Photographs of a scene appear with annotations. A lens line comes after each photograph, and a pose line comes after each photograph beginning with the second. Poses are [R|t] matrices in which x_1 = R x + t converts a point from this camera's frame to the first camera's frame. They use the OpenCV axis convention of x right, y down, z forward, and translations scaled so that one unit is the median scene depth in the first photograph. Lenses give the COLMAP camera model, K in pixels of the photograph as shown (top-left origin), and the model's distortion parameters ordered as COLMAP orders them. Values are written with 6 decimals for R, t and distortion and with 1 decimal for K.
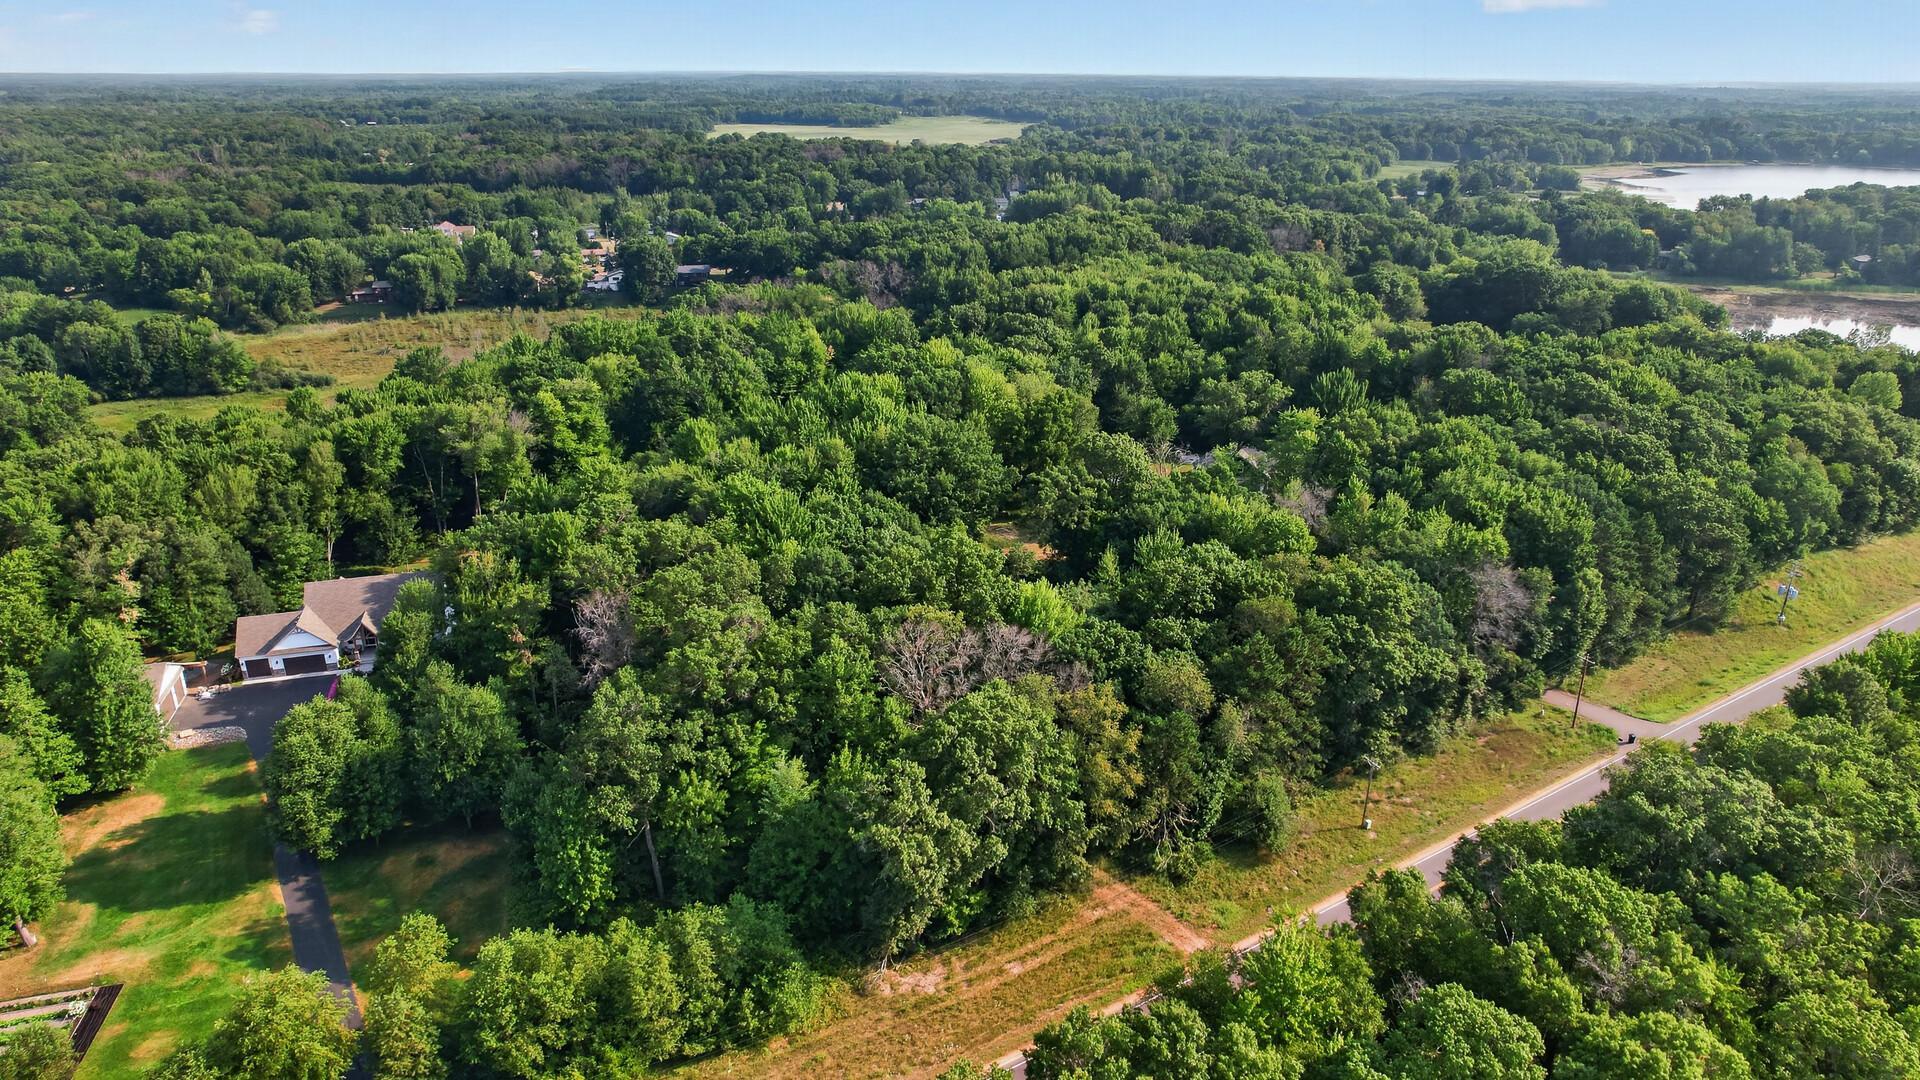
lens RADIAL K [[1234.4, 0, 962.3], [0, 1234.4, 552.7], [0, 0, 1]] dist [-0.060480, 0.053437]
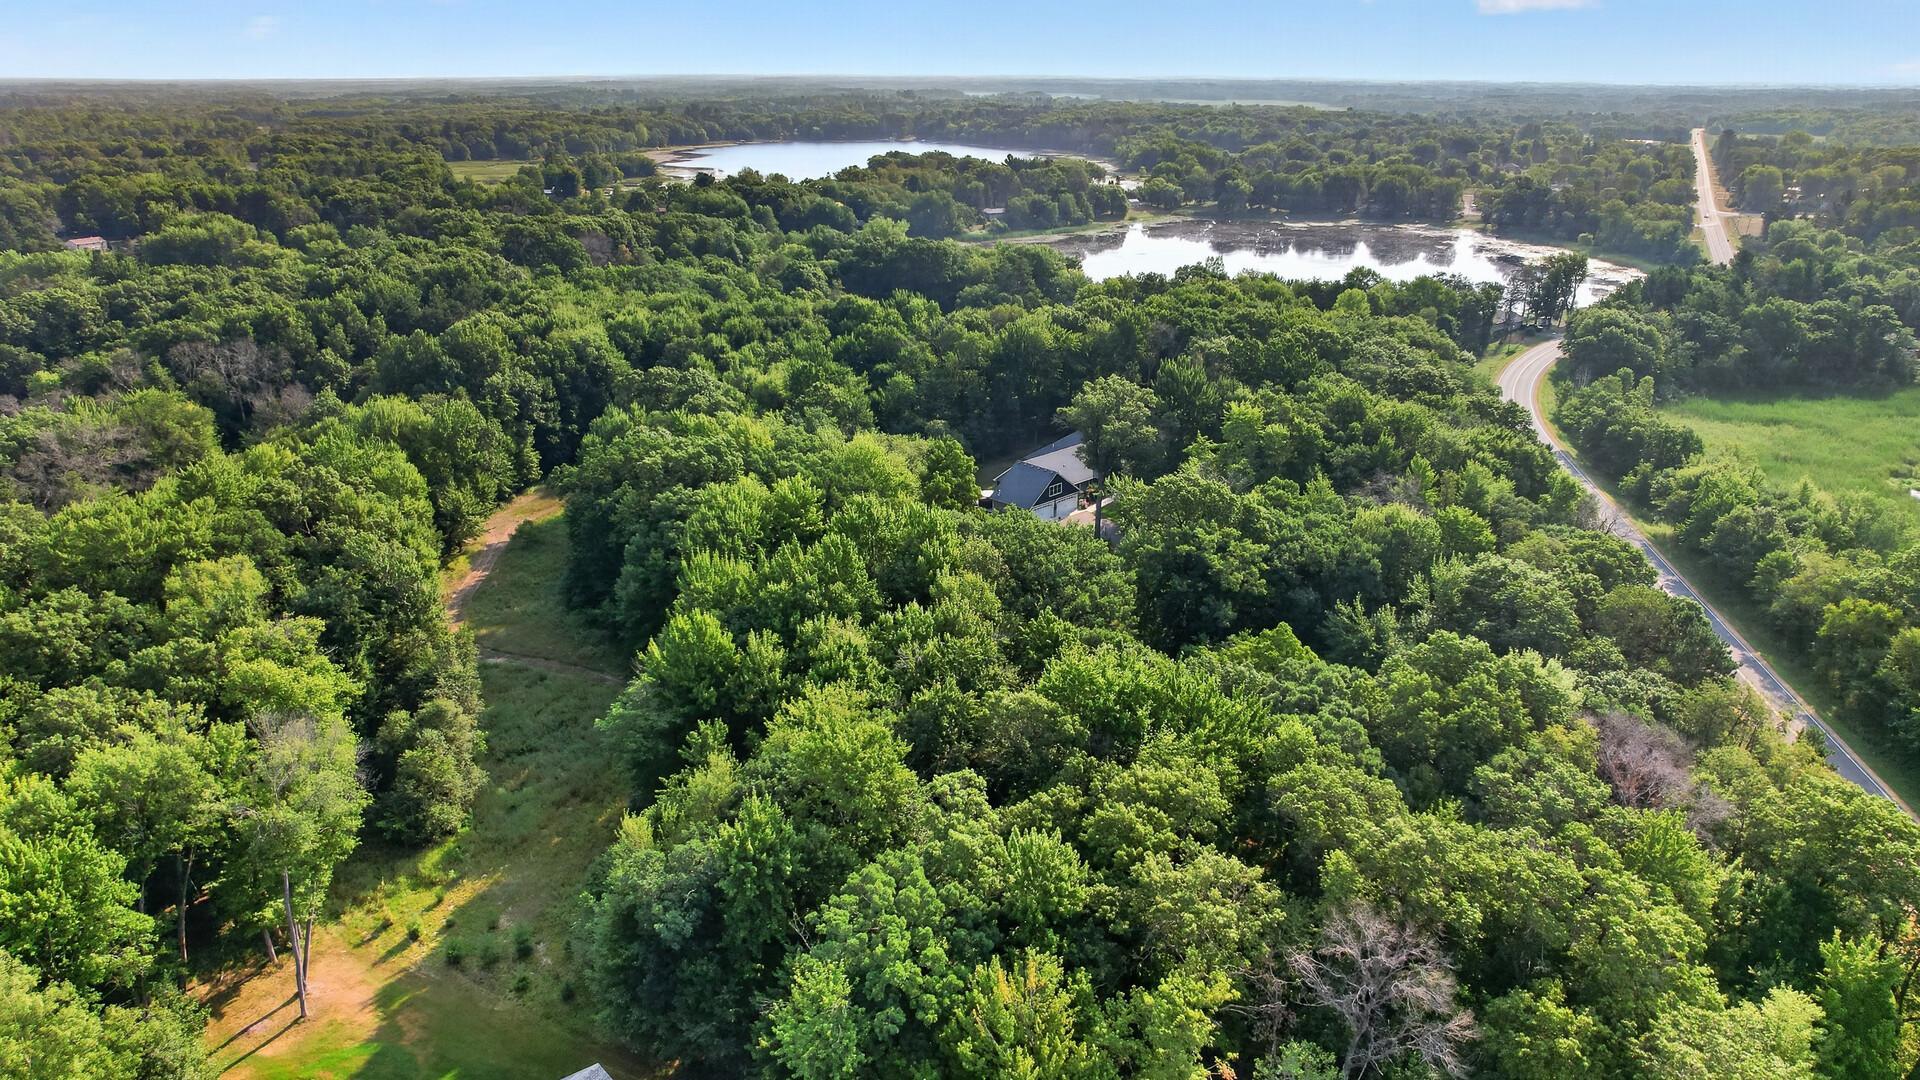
lens RADIAL K [[1234.4, 0, 971.3], [0, 1234.4, 559.8], [0, 0, 1]] dist [-0.060480, 0.053437]
pose [[0.673345, -0.277897, 0.685113, -0.656821], [0.274294, 0.954433, 0.117557, -0.211243], [-0.686563, 0.108766, 0.718889, 0.615077]]
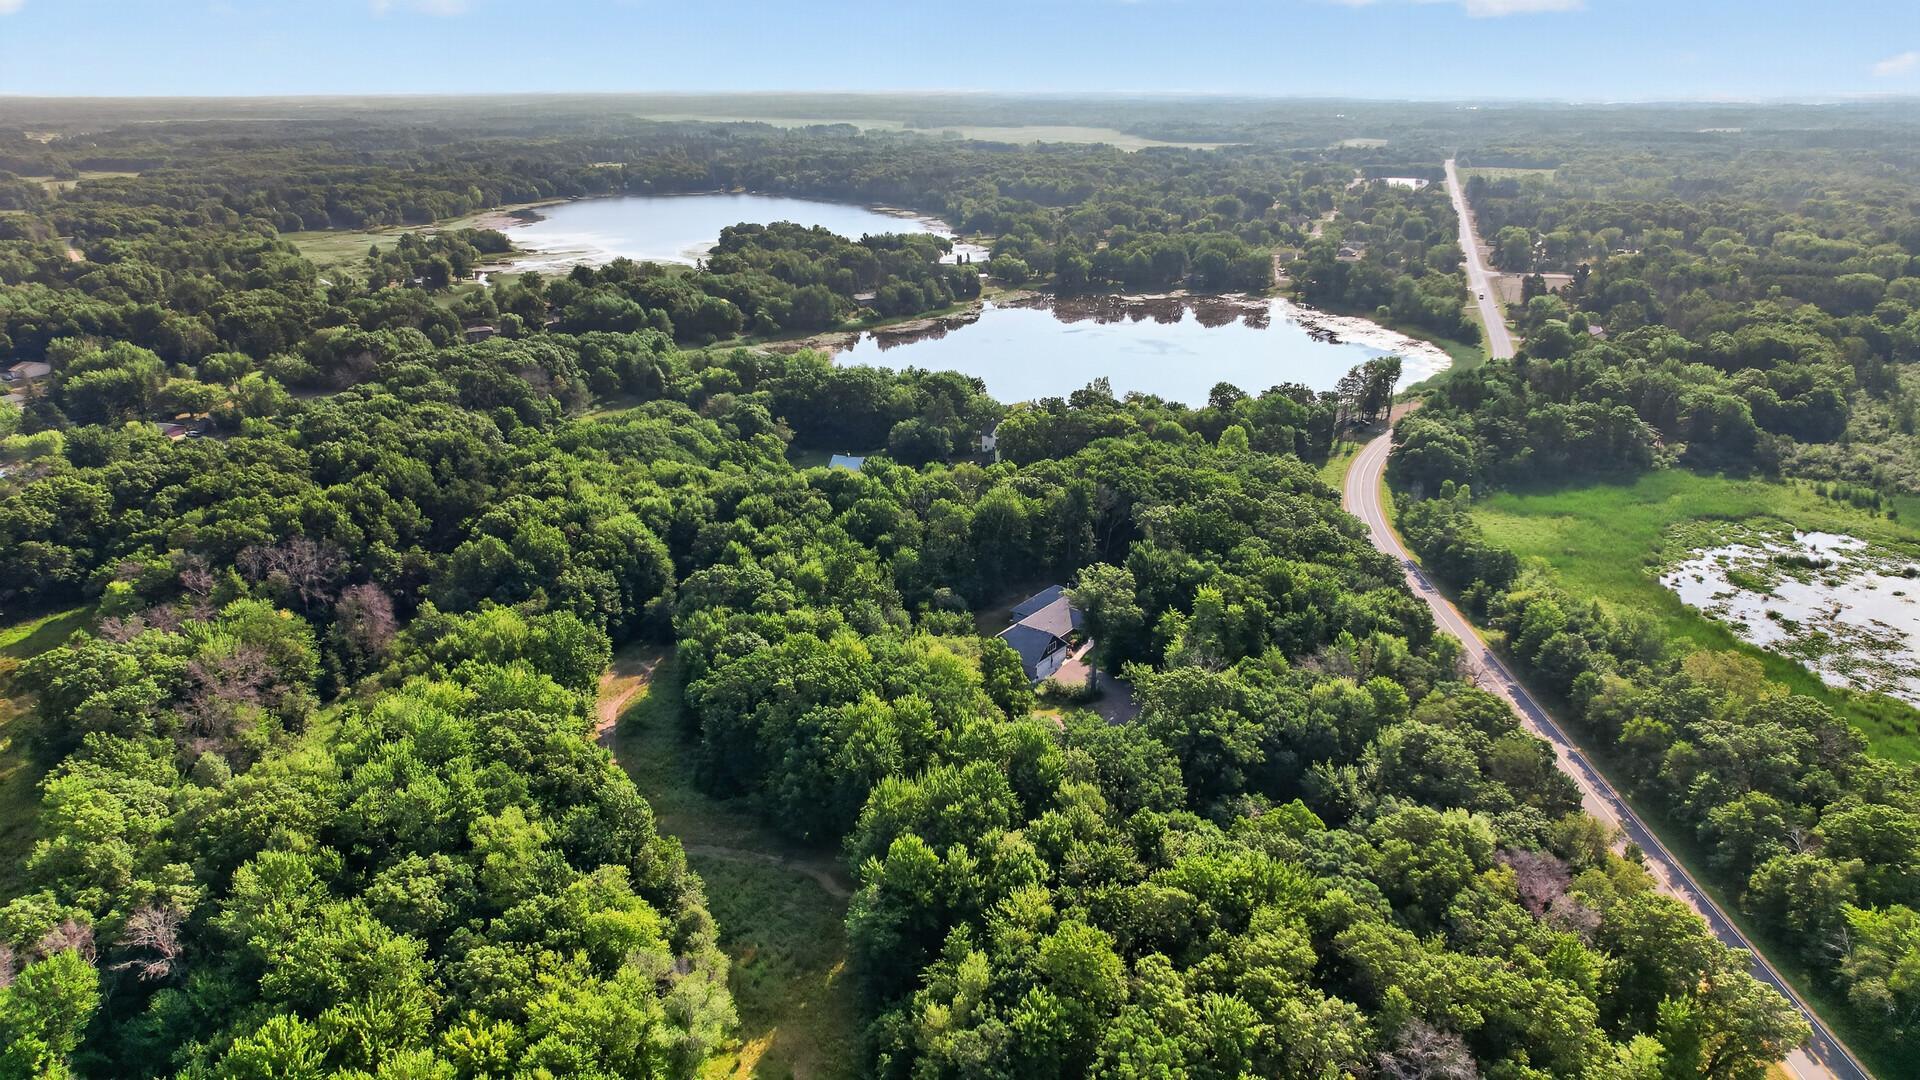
lens RADIAL K [[1234.4, 0, 972.8], [0, 1234.4, 511.6], [0, 0, 1]] dist [-0.060480, 0.053437]
pose [[0.543635, -0.283905, 0.789848, -0.991690], [0.312412, 0.941881, 0.123525, -0.516788], [-0.779012, 0.179606, 0.600735, 0.545667]]
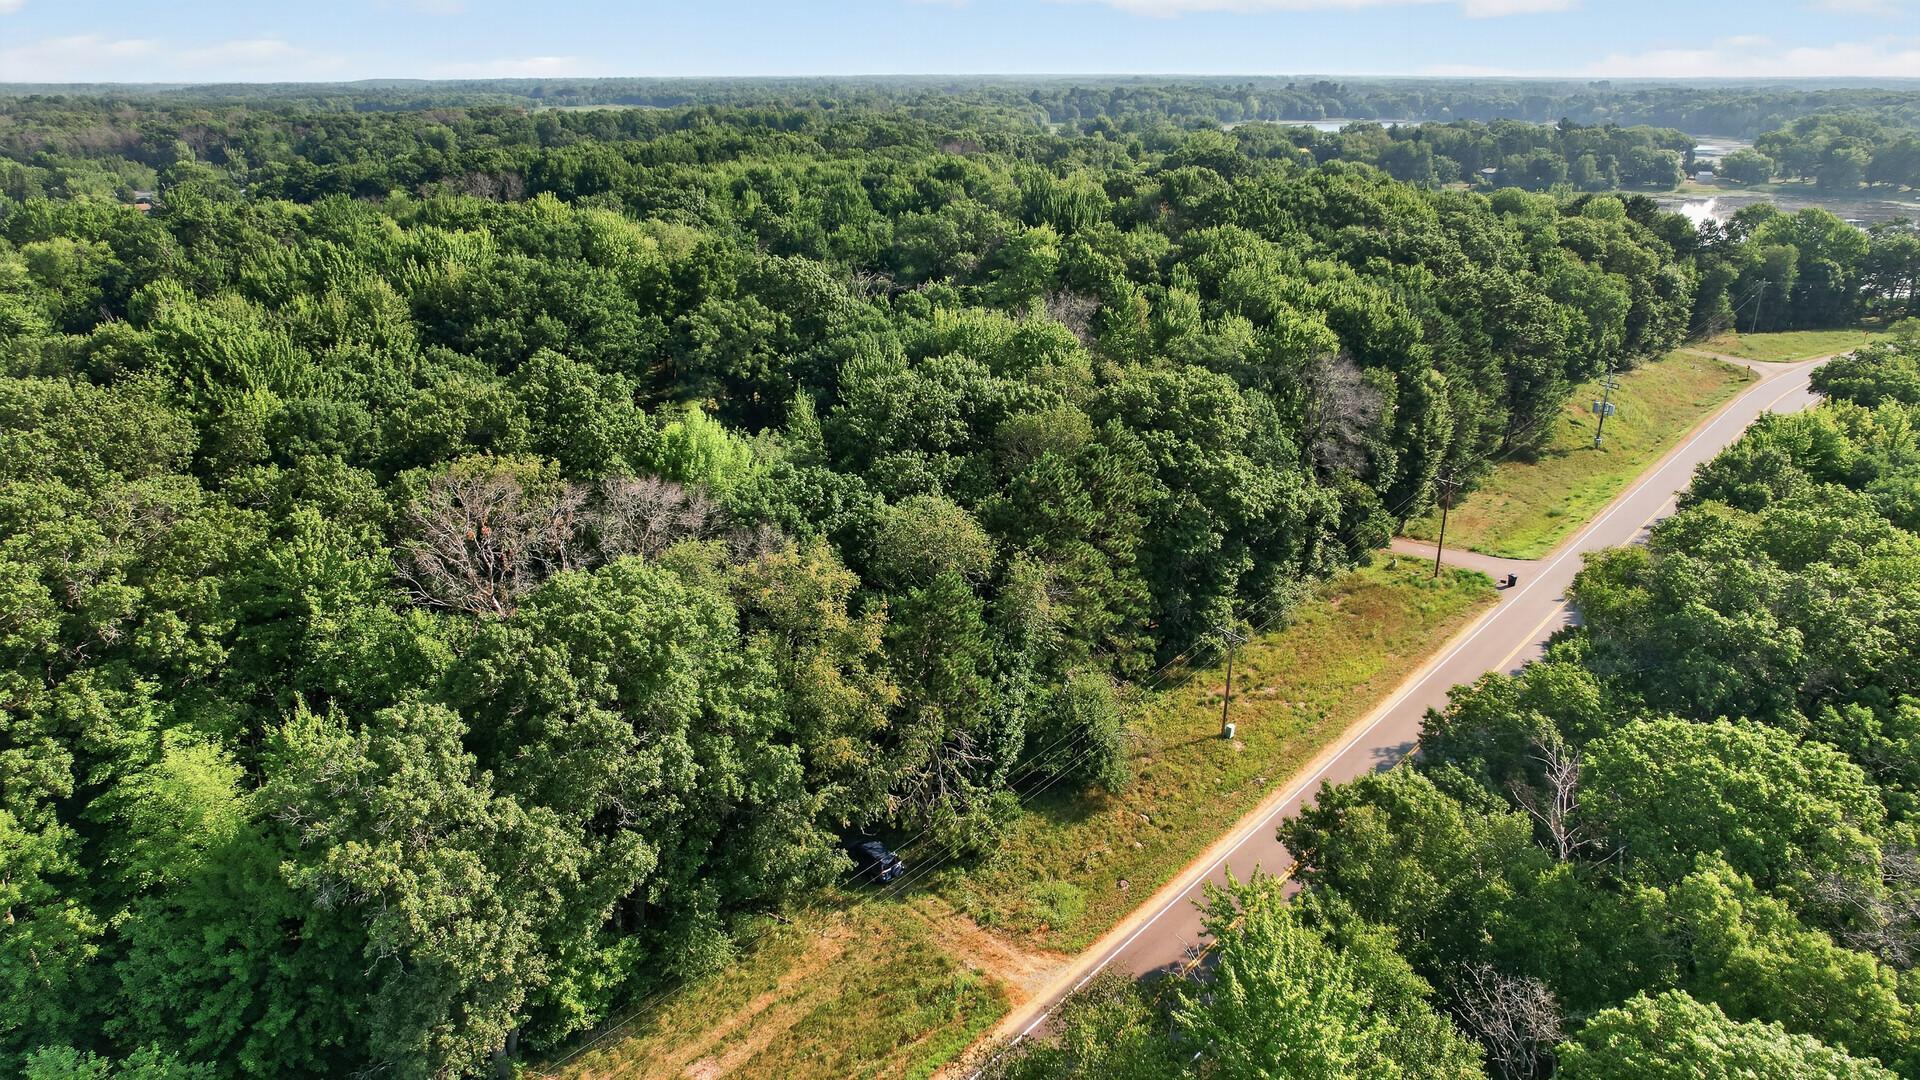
lens RADIAL K [[1234.4, 0, 961.8], [0, 1234.4, 512.0], [0, 0, 1]] dist [-0.060480, 0.053437]
pose [[0.964614, -0.094642, 0.246096, 0.033118], [0.101699, 0.994685, -0.016097, 0.086435], [-0.243264, 0.040555, 0.969112, 0.336491]]
